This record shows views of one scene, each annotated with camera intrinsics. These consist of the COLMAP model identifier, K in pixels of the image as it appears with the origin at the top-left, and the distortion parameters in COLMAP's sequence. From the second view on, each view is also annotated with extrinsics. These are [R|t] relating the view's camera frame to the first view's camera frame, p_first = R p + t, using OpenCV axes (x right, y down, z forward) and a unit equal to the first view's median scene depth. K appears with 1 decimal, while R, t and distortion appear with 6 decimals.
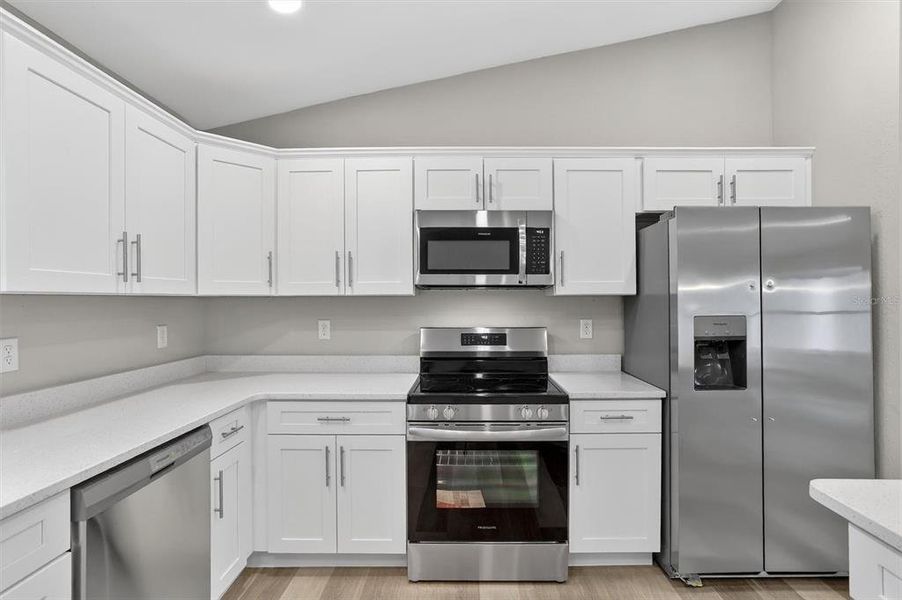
lens RADIAL K [[444.3, 0, 458.1], [0, 444.3, 298.1], [0, 0, 1]] dist [-0.029183, 0.006367]
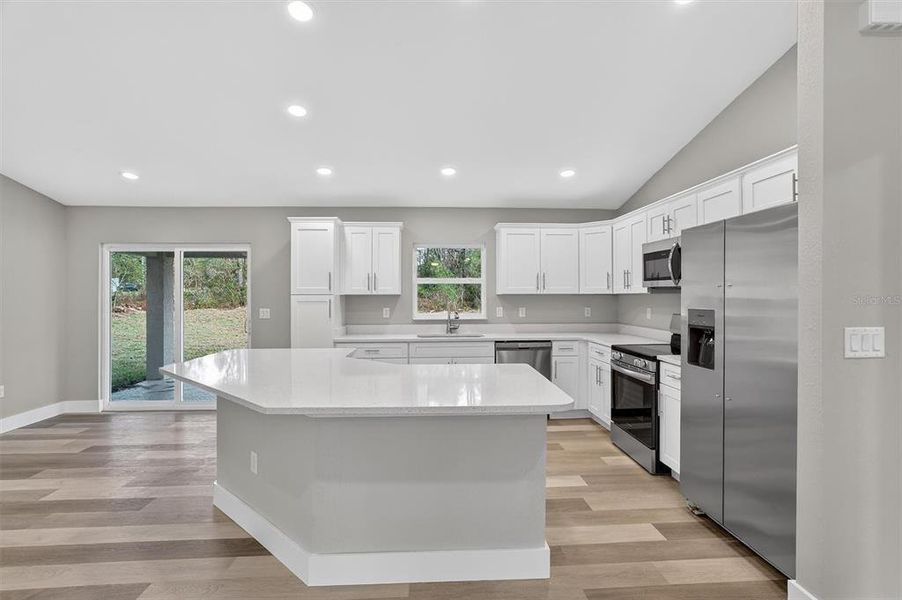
lens RADIAL K [[444.3, 0, 449.0], [0, 444.3, 293.5], [0, 0, 1]] dist [-0.029183, 0.006367]
pose [[0.057935, -0.000939, -0.998320, 1.574720], [0.004560, 0.999989, -0.000676, -0.008347], [0.998310, -0.004513, 0.057938, 0.154875]]
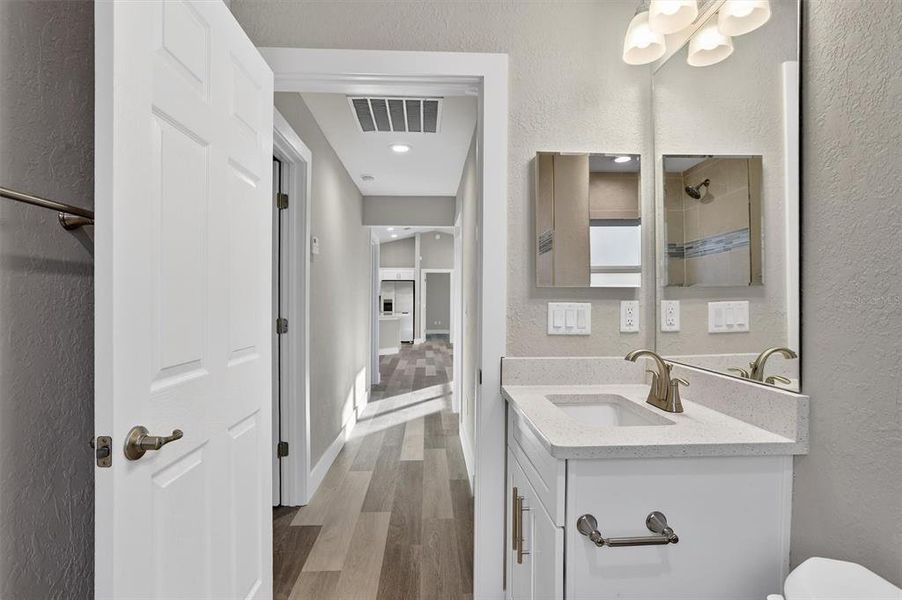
lens RADIAL K [[444.3, 0, 451.5], [0, 444.3, 300.4], [0, 0, 1]] dist [-0.029183, 0.006367]
pose [[0.997770, 0.003595, 0.066645, 0.911042], [-0.003386, 0.999989, -0.003238, 0.064373], [-0.066656, 0.003005, 0.997771, -4.490743]]
